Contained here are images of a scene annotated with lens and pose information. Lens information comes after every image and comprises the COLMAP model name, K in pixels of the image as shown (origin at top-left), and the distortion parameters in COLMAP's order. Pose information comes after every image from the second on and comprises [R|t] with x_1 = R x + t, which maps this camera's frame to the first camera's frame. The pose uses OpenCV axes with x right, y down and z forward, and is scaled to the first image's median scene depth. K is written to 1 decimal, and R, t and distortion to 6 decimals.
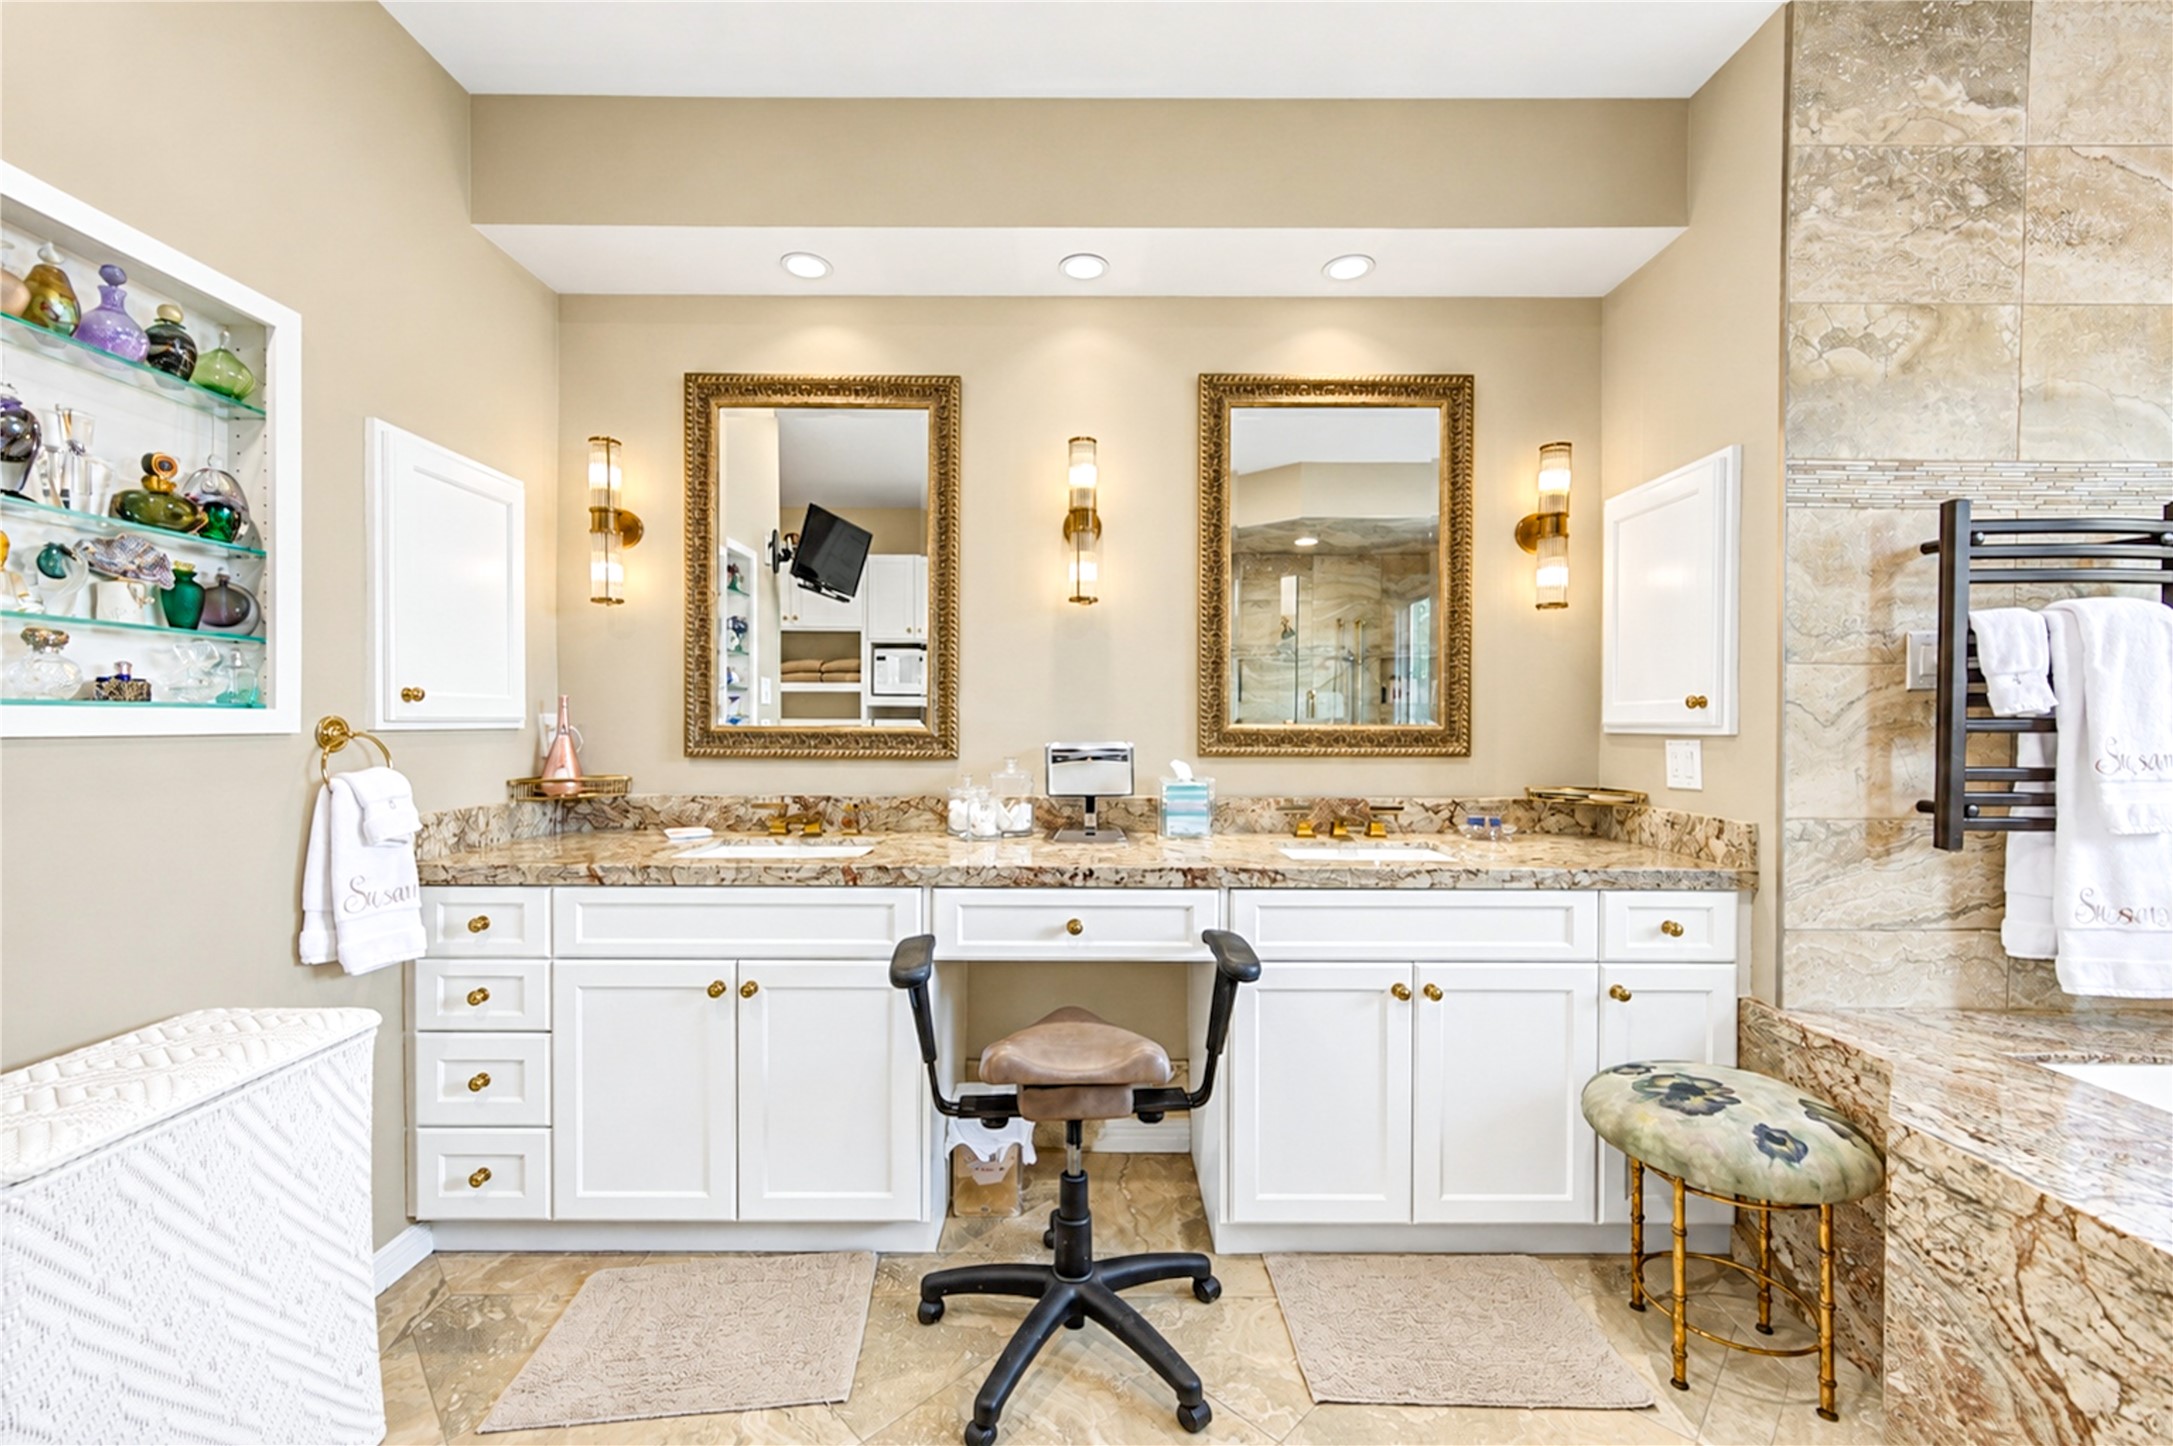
lens RADIAL K [[858.3, 0, 1071.4], [0, 858.3, 724.6], [0, 0, 1]] dist [0.004374, 0.000199]
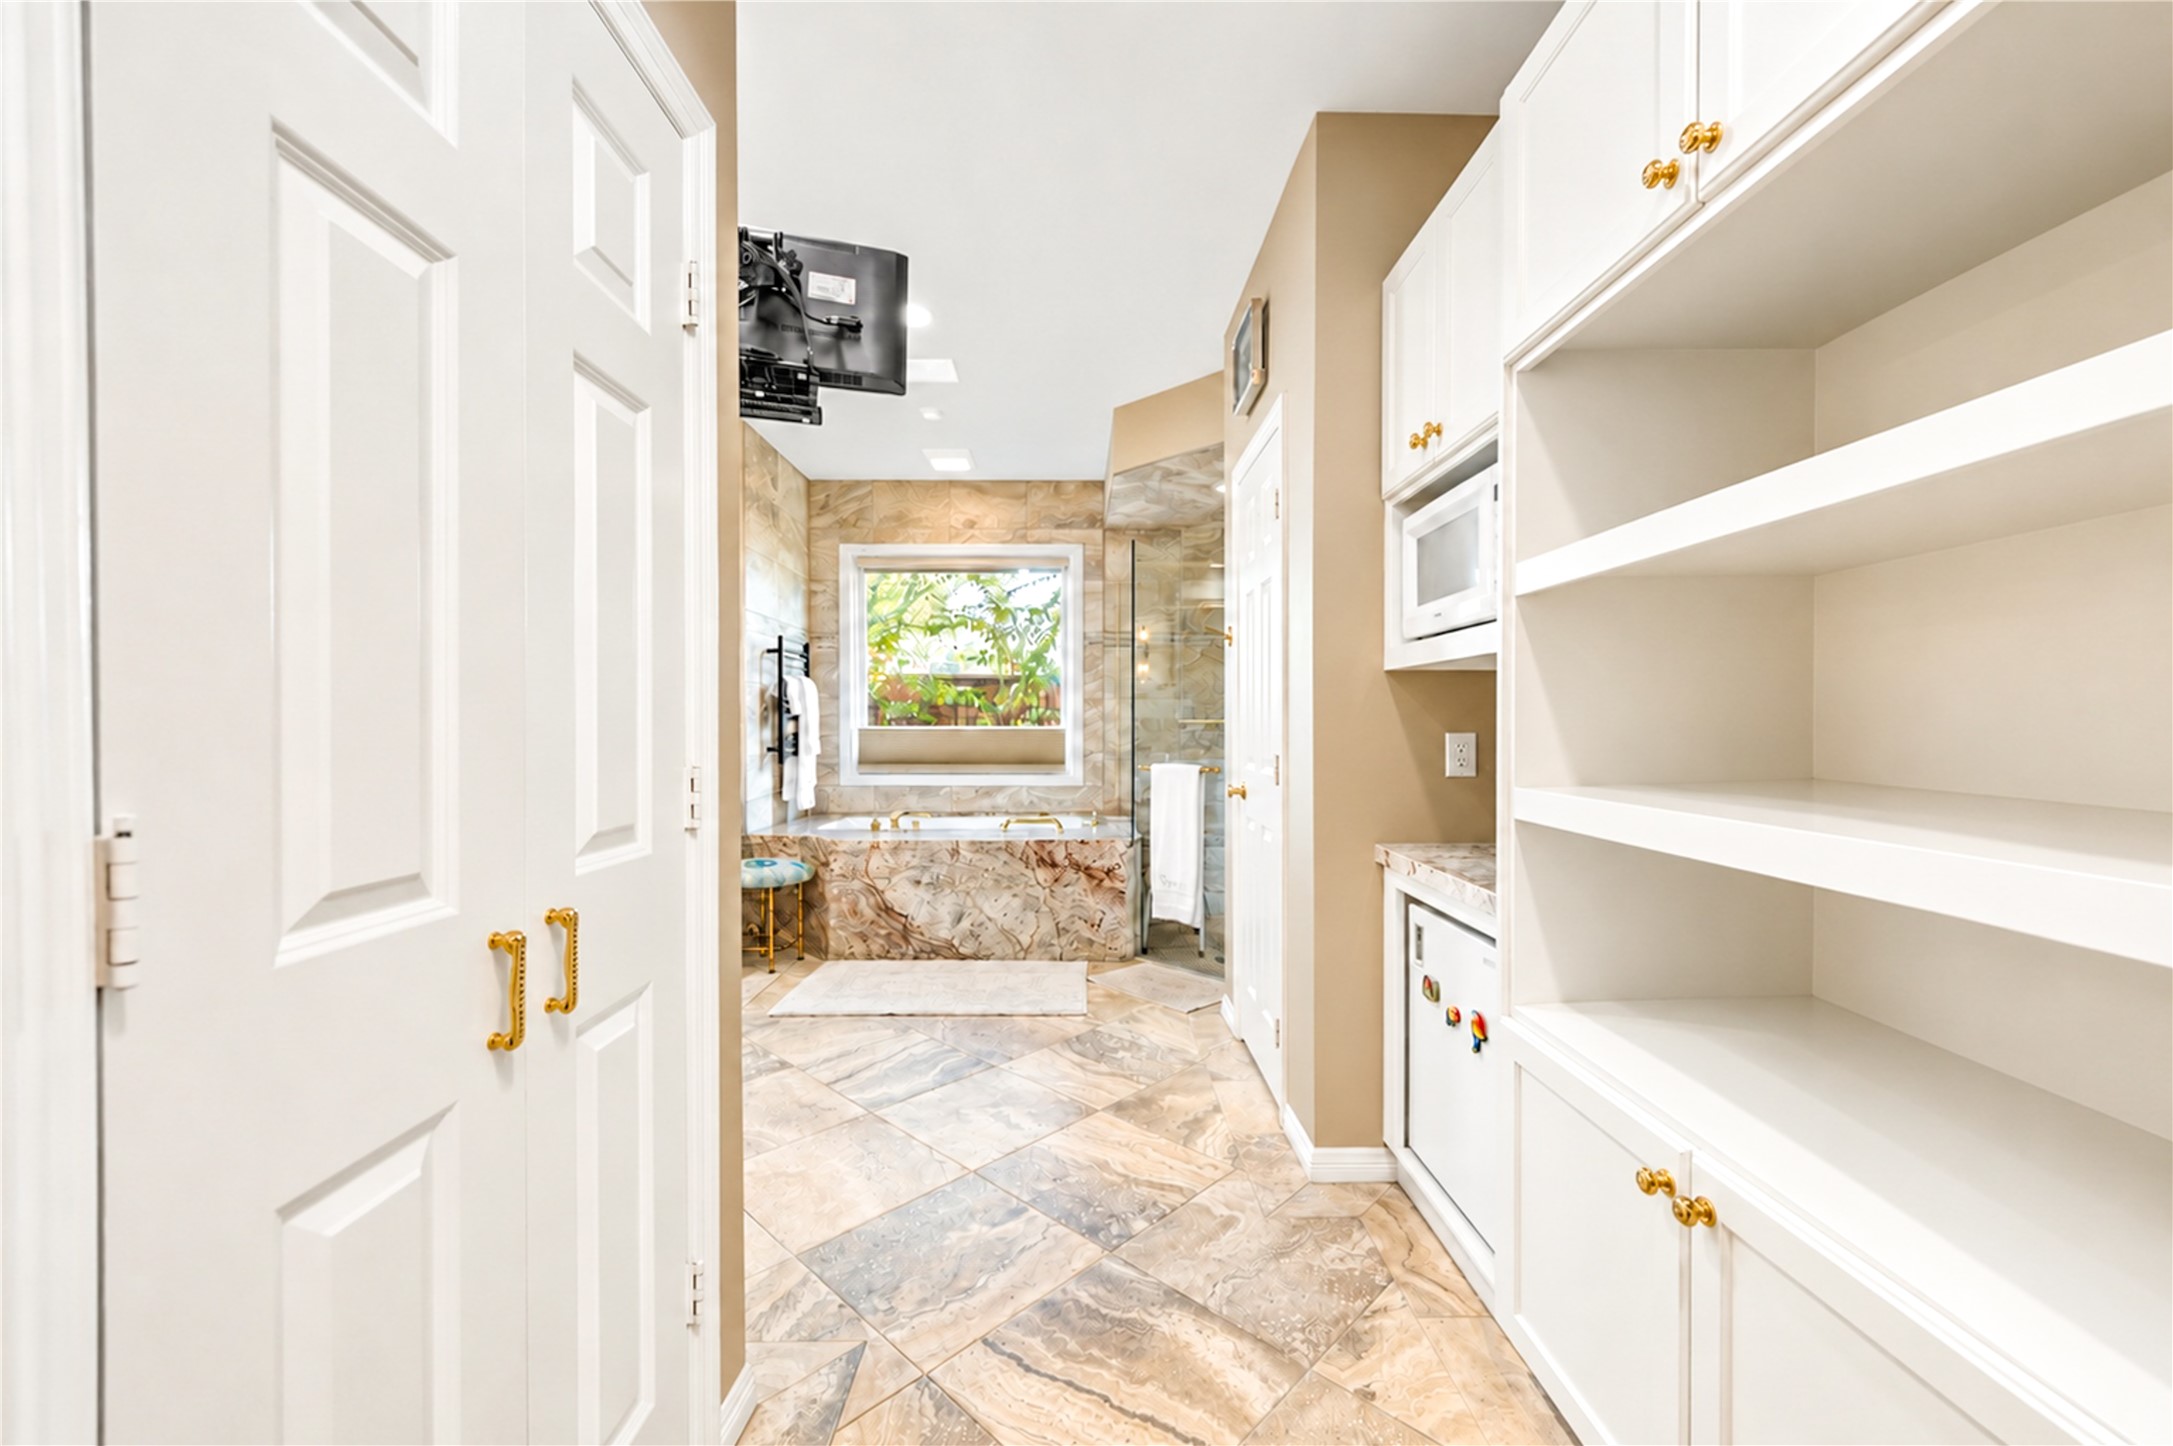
lens RADIAL K [[858.3, 0, 1056.9], [0, 858.3, 726.1], [0, 0, 1]] dist [0.004374, 0.000199]
pose [[0.026669, -0.009230, 0.999602, -1.553018], [0.006079, 0.999940, 0.009071, 0.004547], [-0.999626, 0.005835, 0.026723, 0.051814]]
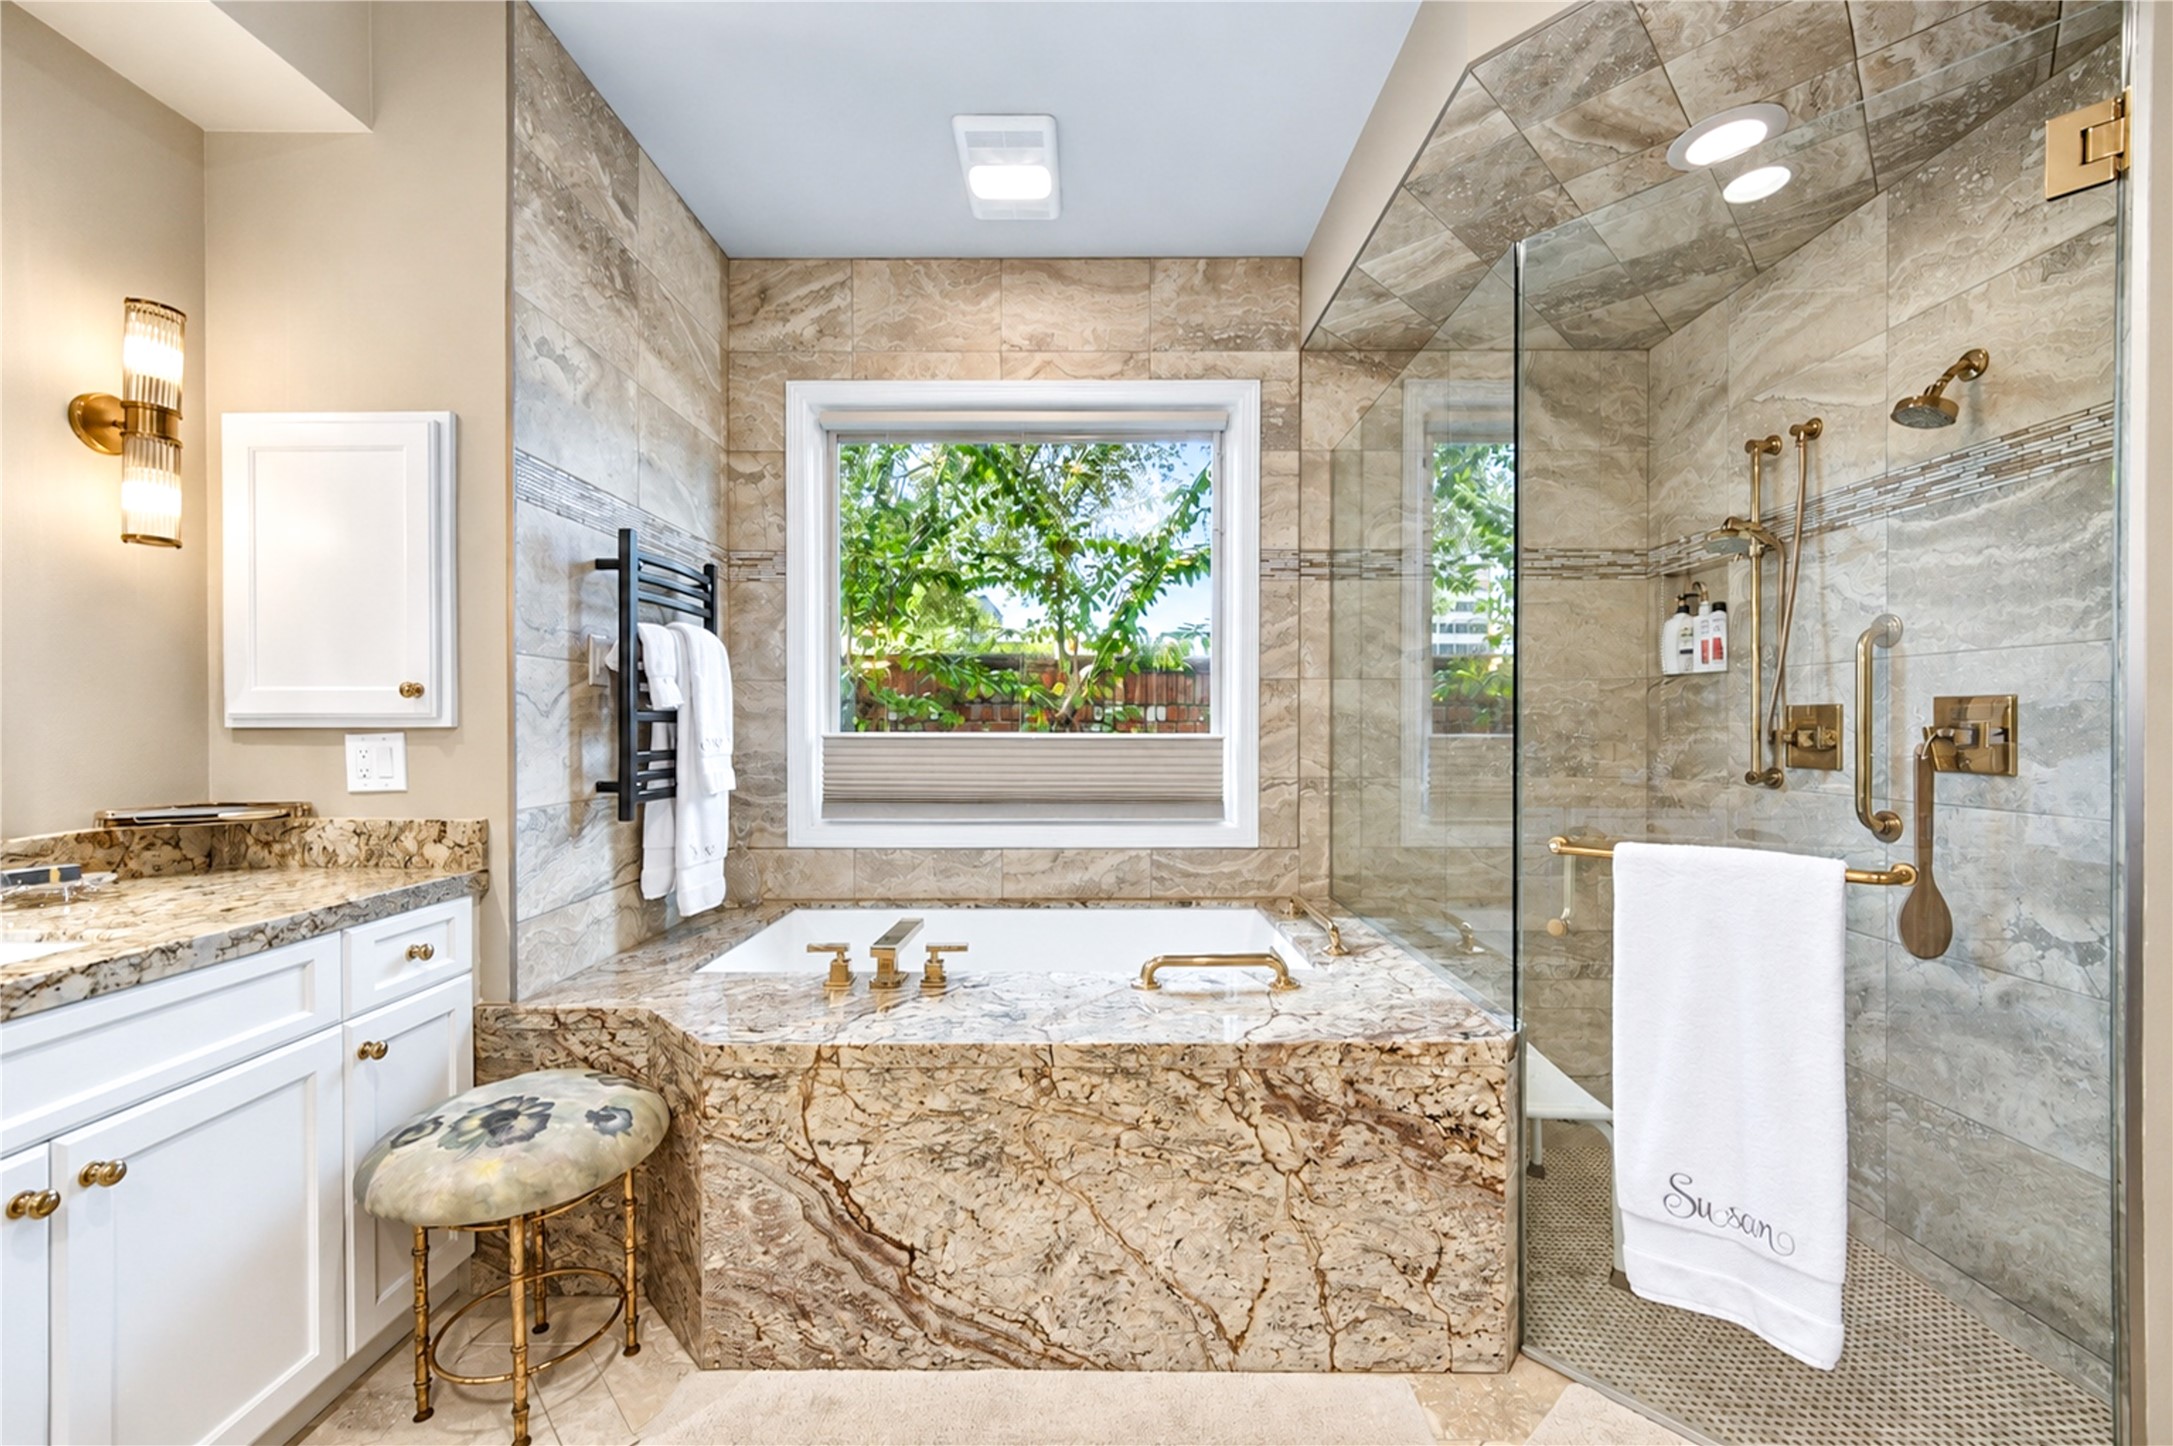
lens RADIAL K [[858.3, 0, 1099.6], [0, 858.3, 726.5], [0, 0, 1]] dist [0.004374, 0.000199]
pose [[-0.009809, -0.005294, 0.999938, -0.166146], [0.003879, 0.999978, 0.005332, 0.009731], [-0.999944, 0.003931, -0.009788, 0.330418]]
